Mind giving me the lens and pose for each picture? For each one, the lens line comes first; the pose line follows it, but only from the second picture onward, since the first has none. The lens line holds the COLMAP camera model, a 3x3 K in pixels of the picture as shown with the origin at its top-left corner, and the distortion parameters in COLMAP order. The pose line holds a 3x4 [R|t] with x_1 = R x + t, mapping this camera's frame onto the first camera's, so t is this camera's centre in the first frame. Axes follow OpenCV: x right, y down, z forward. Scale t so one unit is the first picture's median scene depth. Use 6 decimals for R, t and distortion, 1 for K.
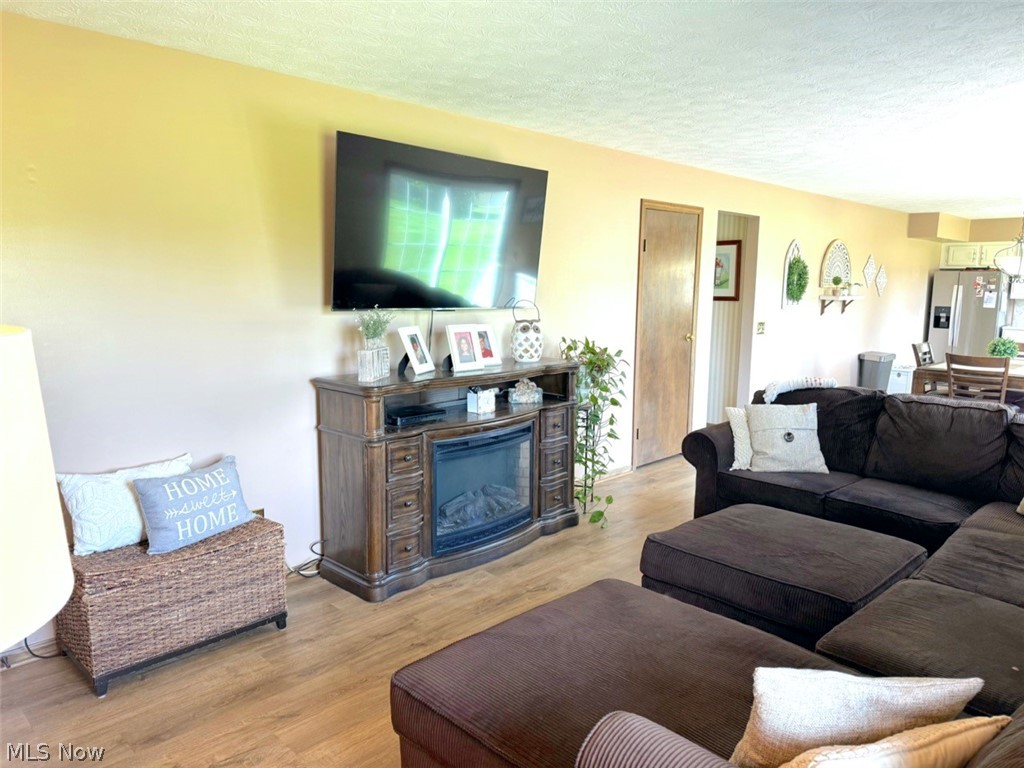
lens RADIAL K [[711.8, 0, 496.6], [0, 711.8, 378.5], [0, 0, 1]] dist [0.083012, -0.108490]
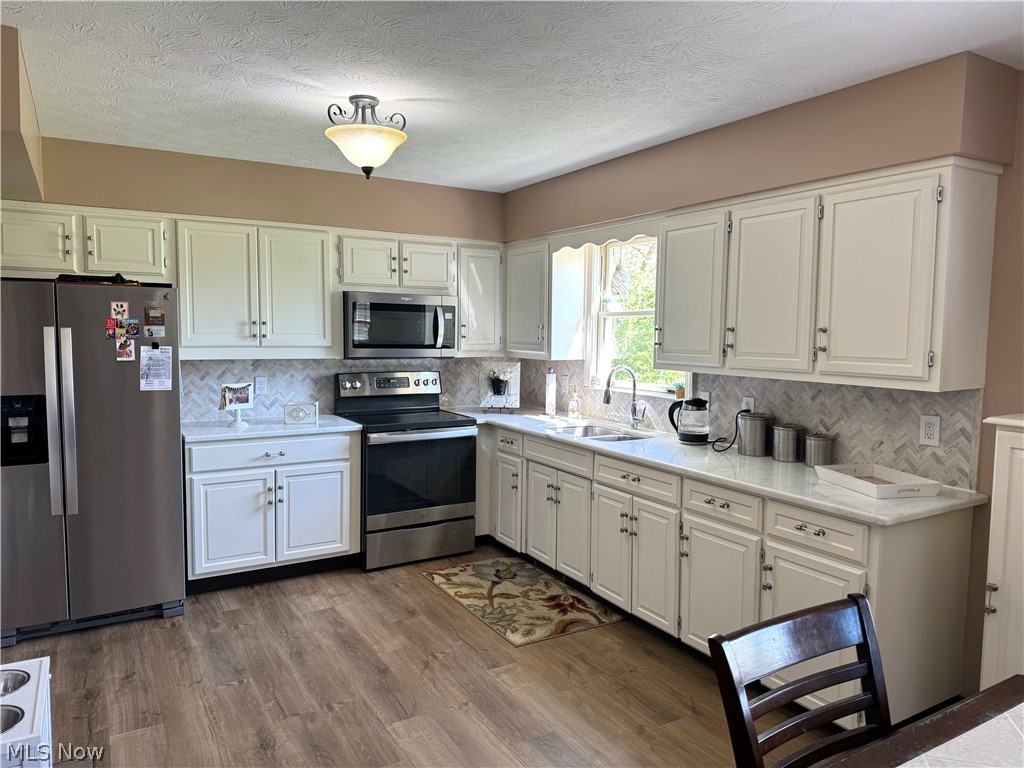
lens RADIAL K [[711.8, 0, 508.9], [0, 711.8, 386.1], [0, 0, 1]] dist [0.083012, -0.108490]
pose [[0.237208, -0.085903, 0.967653, 0.881765], [0.124065, 0.990605, 0.057528, -0.228220], [-0.963504, 0.106406, 0.245637, 1.723392]]
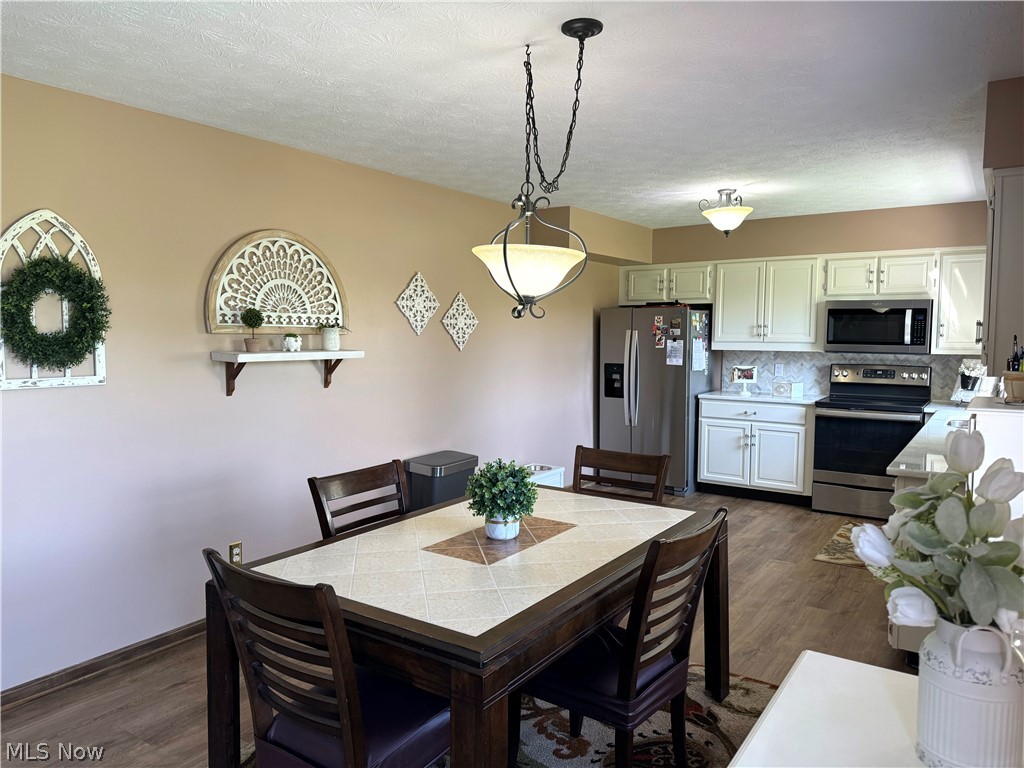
lens RADIAL K [[711.8, 0, 511.3], [0, 711.8, 387.6], [0, 0, 1]] dist [0.083012, -0.108490]
pose [[0.981504, -0.020954, 0.190292, 0.977092], [0.031686, 0.998064, -0.053528, -0.114411], [-0.188801, 0.058568, 0.980267, 0.966195]]
